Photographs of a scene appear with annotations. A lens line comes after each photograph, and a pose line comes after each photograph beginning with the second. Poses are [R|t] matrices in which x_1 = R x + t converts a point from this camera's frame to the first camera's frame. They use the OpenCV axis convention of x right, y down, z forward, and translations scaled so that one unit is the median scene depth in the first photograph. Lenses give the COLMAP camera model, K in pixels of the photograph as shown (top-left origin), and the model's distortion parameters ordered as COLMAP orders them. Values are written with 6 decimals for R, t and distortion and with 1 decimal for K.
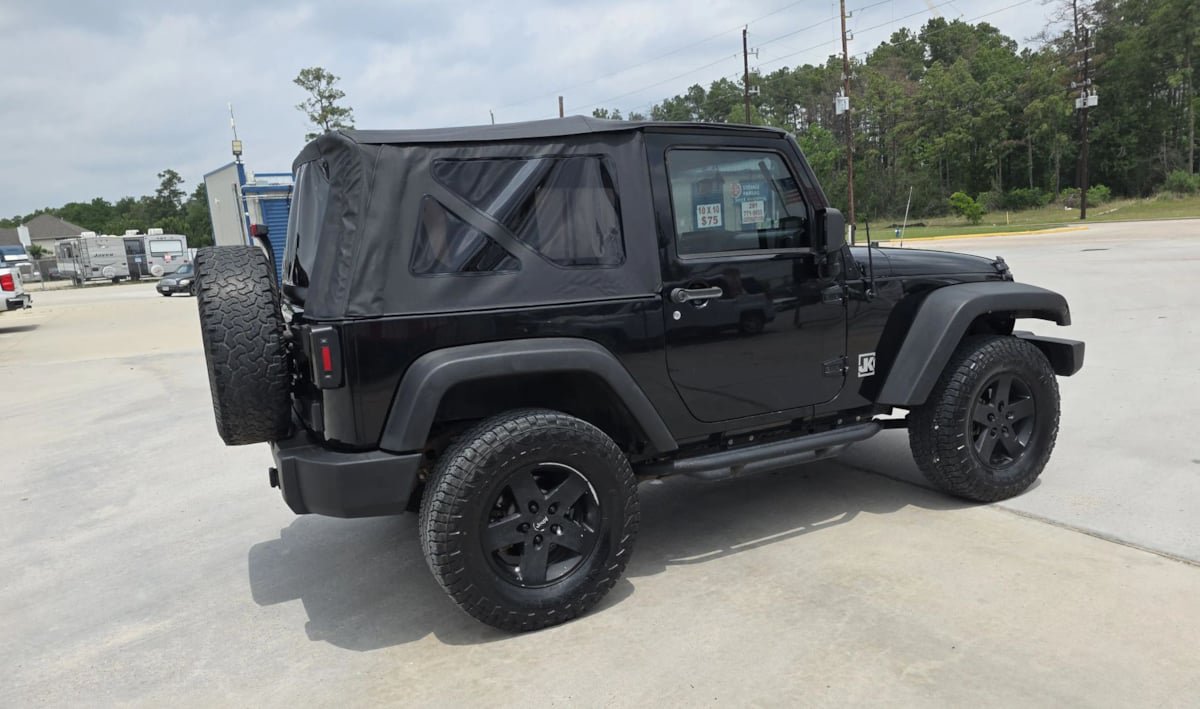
lens RADIAL K [[812.2, 0, 594.5], [0, 812.2, 375.4], [0, 0, 1]] dist [0.039417, -0.024519]
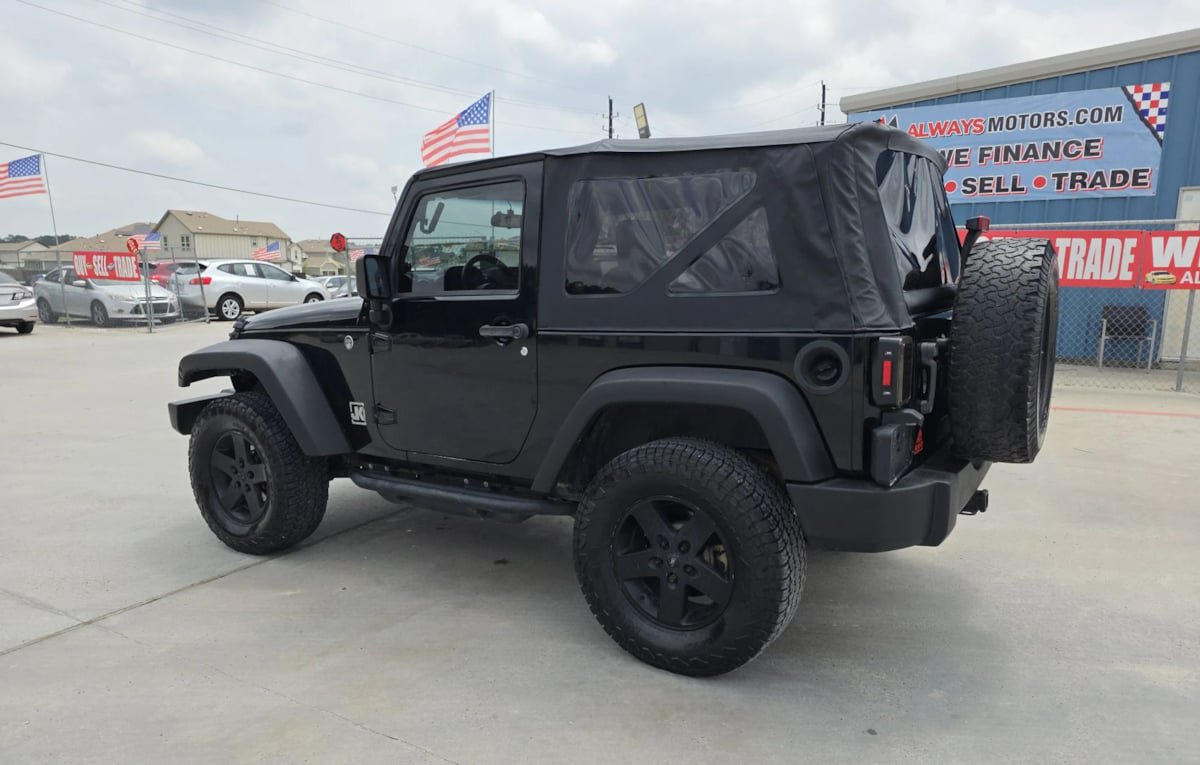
lens RADIAL K [[800.9, 0, 607.7], [0, 800.9, 400.2], [0, 0, 1]] dist [0.041785, -0.027659]
pose [[-0.537326, -0.059074, 0.841303, -0.775217], [0.187131, 0.964327, 0.187230, -0.190151], [-0.822352, 0.258038, -0.507104, 1.497759]]
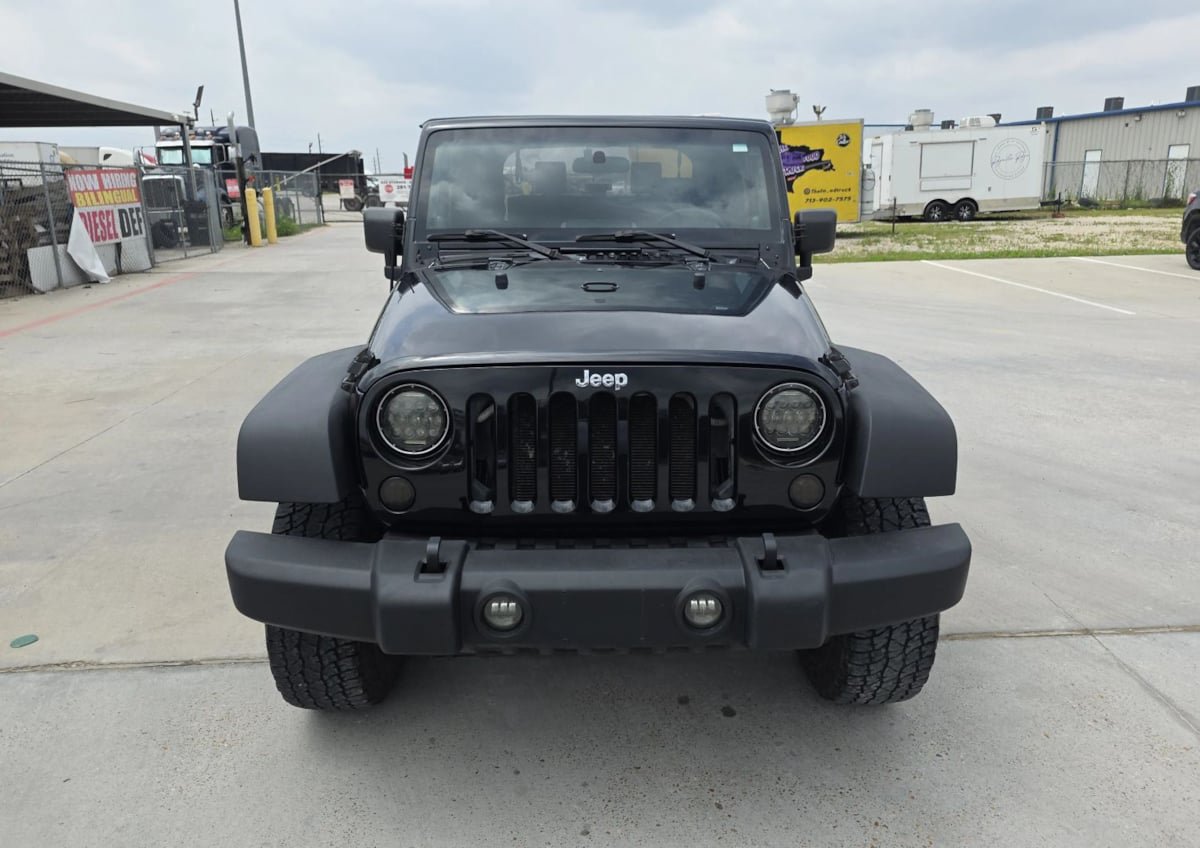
lens RADIAL K [[819.0, 0, 613.5], [0, 819.0, 383.5], [0, 0, 1]] dist [0.025723, -0.011824]
pose [[-0.409699, 0.291687, -0.864329, 0.915570], [-0.121285, 0.921671, 0.368528, -0.343384], [0.904122, 0.255816, -0.342230, 1.384825]]
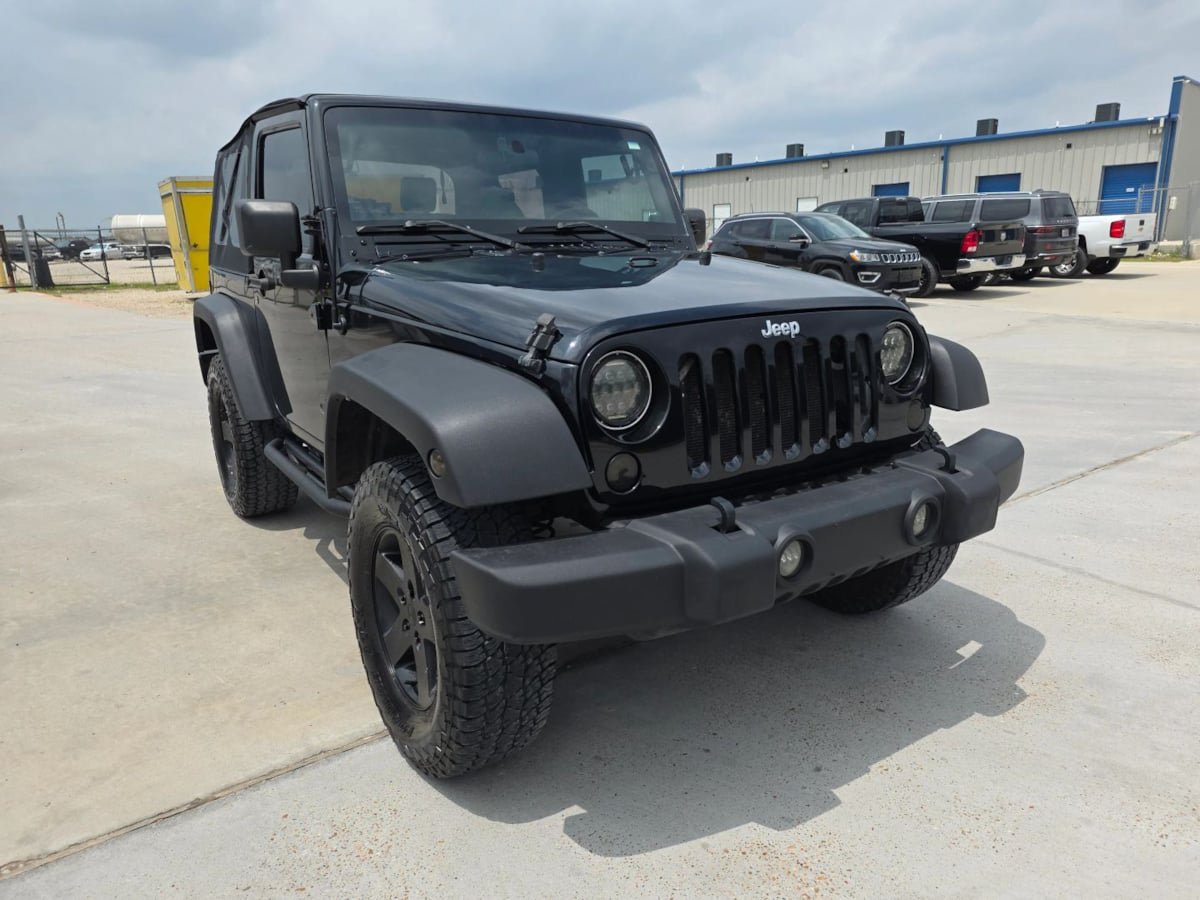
lens RADIAL K [[812.1, 0, 607.3], [0, 812.1, 436.0], [0, 0, 1]] dist [0.025503, -0.007750]
pose [[0.144542, 0.301453, -0.942461, 0.970674], [-0.162617, 0.946750, 0.277885, -0.219828], [0.976045, 0.113095, 0.185866, 1.011649]]
